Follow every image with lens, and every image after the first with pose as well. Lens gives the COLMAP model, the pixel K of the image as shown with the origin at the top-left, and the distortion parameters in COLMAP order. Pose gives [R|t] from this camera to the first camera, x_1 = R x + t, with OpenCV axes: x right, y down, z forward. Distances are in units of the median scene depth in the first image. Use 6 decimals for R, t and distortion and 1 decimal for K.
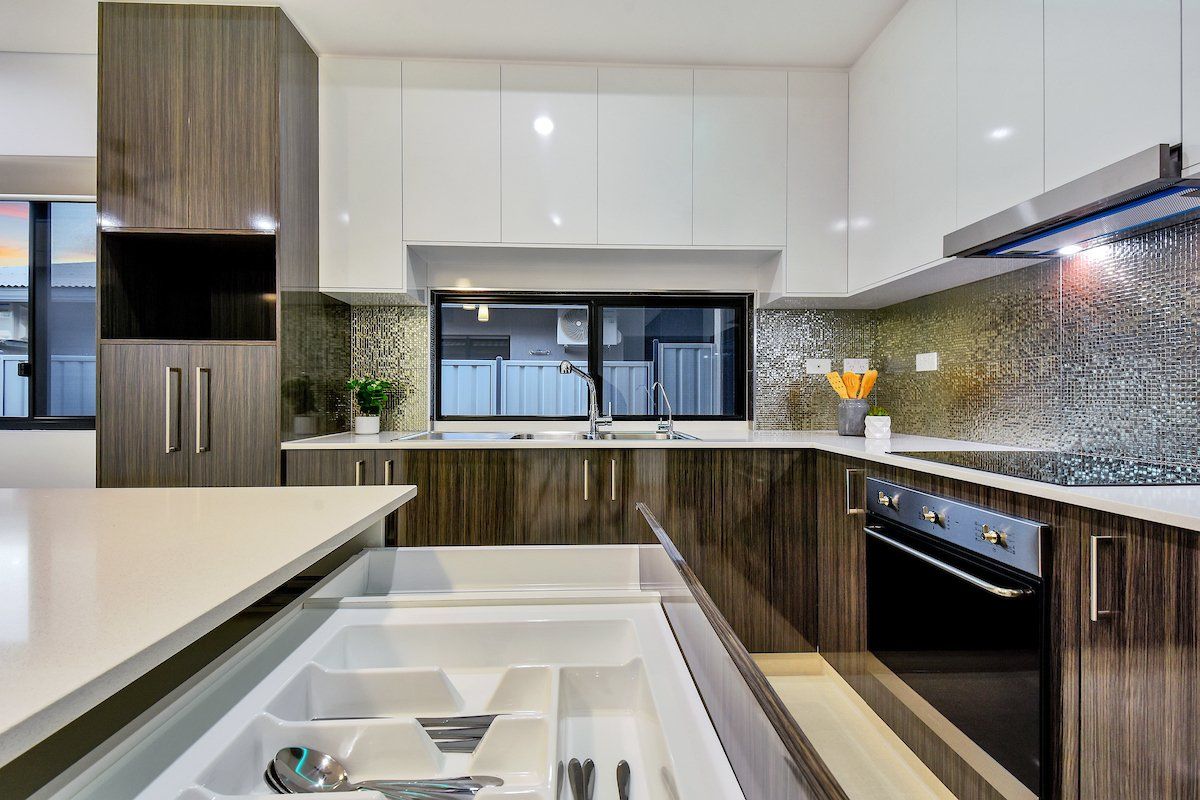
lens RADIAL K [[518.6, 0, 592.2], [0, 518.6, 400.3], [0, 0, 1]] dist [0.010328, -0.005654]
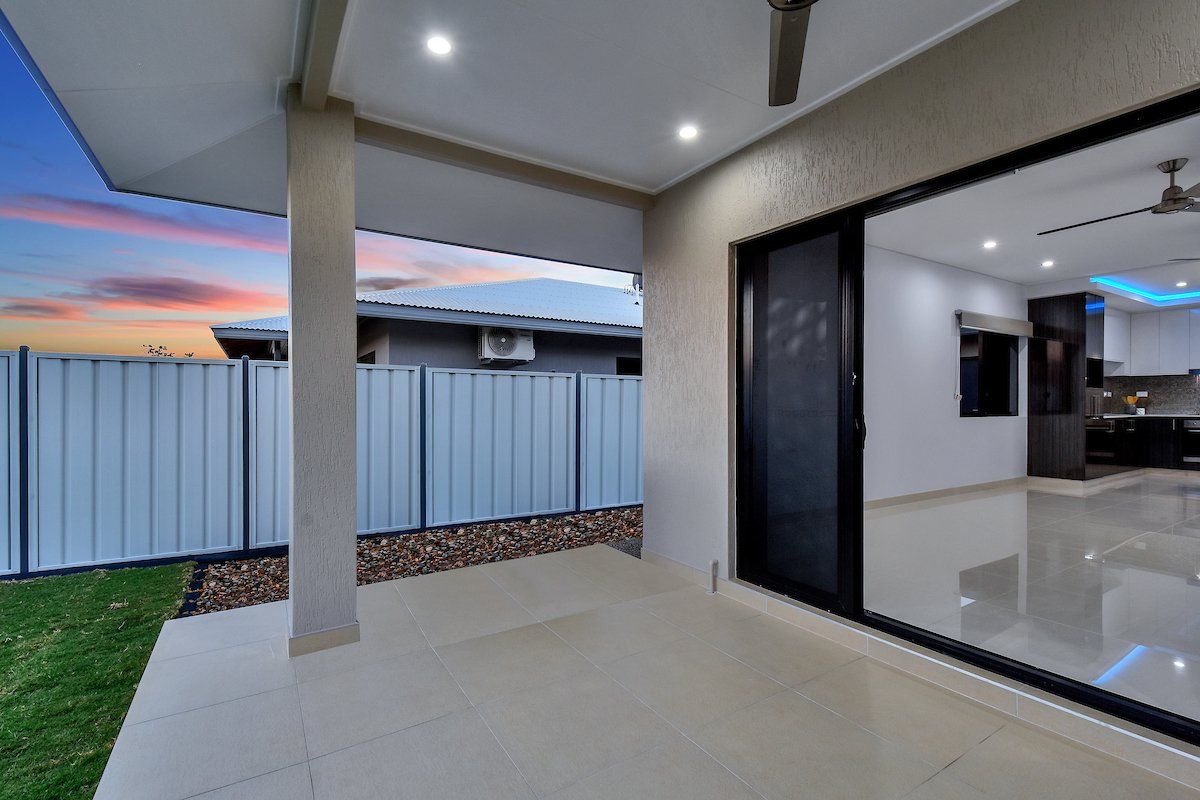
lens RADIAL K [[528.3, 0, 603.2], [0, 528.3, 398.8], [0, 0, 1]] dist [0.019737, -0.006730]
pose [[0.861613, 0.000750, 0.507566, -4.753202], [0.002780, 0.999977, -0.006196, -0.025800], [-0.507559, 0.006750, 0.861591, -0.374708]]
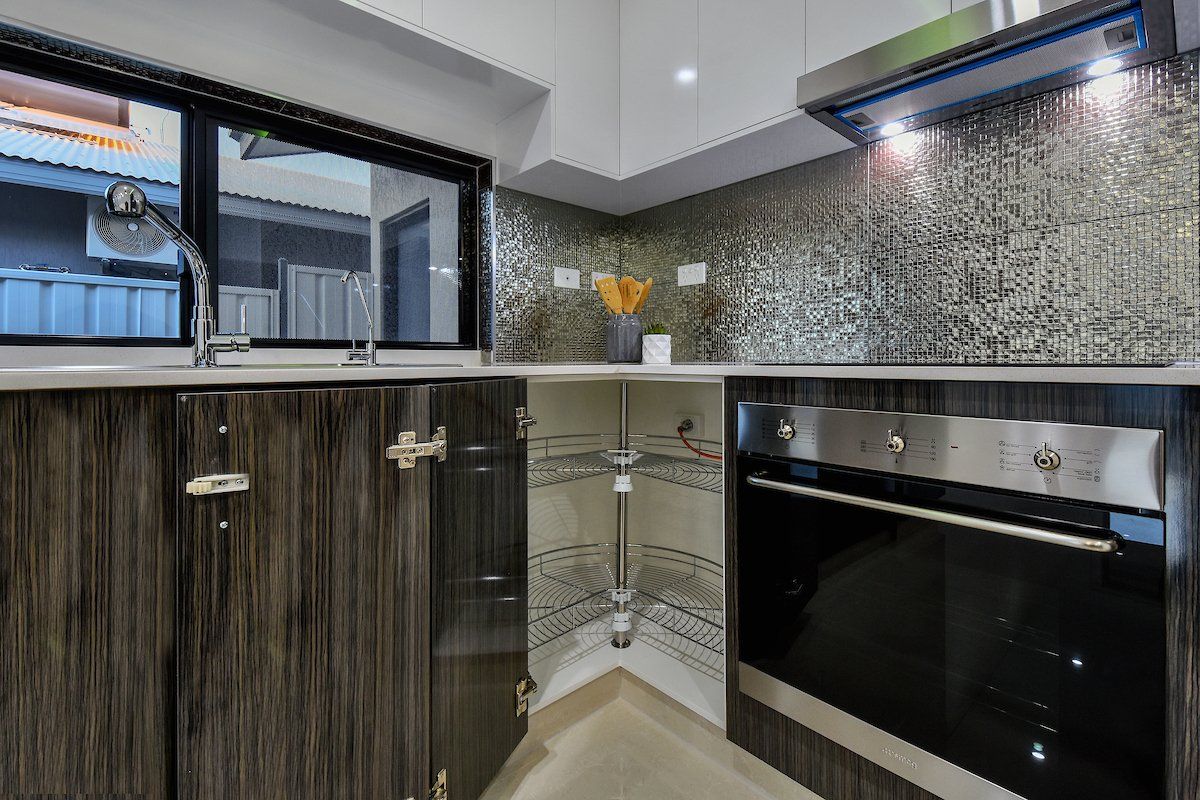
lens RADIAL K [[528.3, 0, 591.2], [0, 528.3, 361.5], [0, 0, 1]] dist [0.019737, -0.006730]
pose [[0.770326, -0.006936, 0.637613, -0.039081], [0.011922, 0.999923, -0.003527, 0.070635], [-0.637539, 0.010319, 0.770349, 0.440222]]
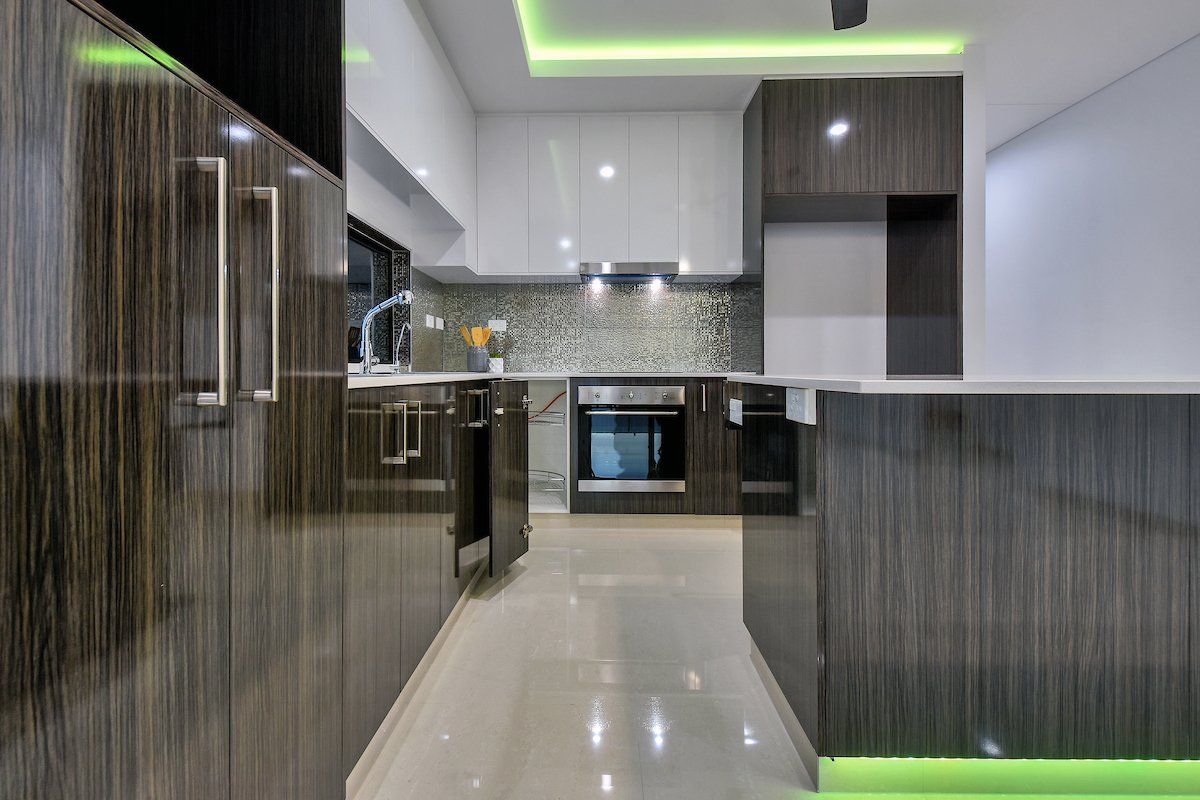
lens RADIAL K [[528.3, 0, 588.7], [0, 528.3, 374.9], [0, 0, 1]] dist [0.019737, -0.006730]
pose [[0.056049, -0.010530, 0.998372, -0.976702], [0.004366, 0.999937, 0.010301, 0.064378], [-0.998418, 0.003782, 0.056092, 0.629036]]
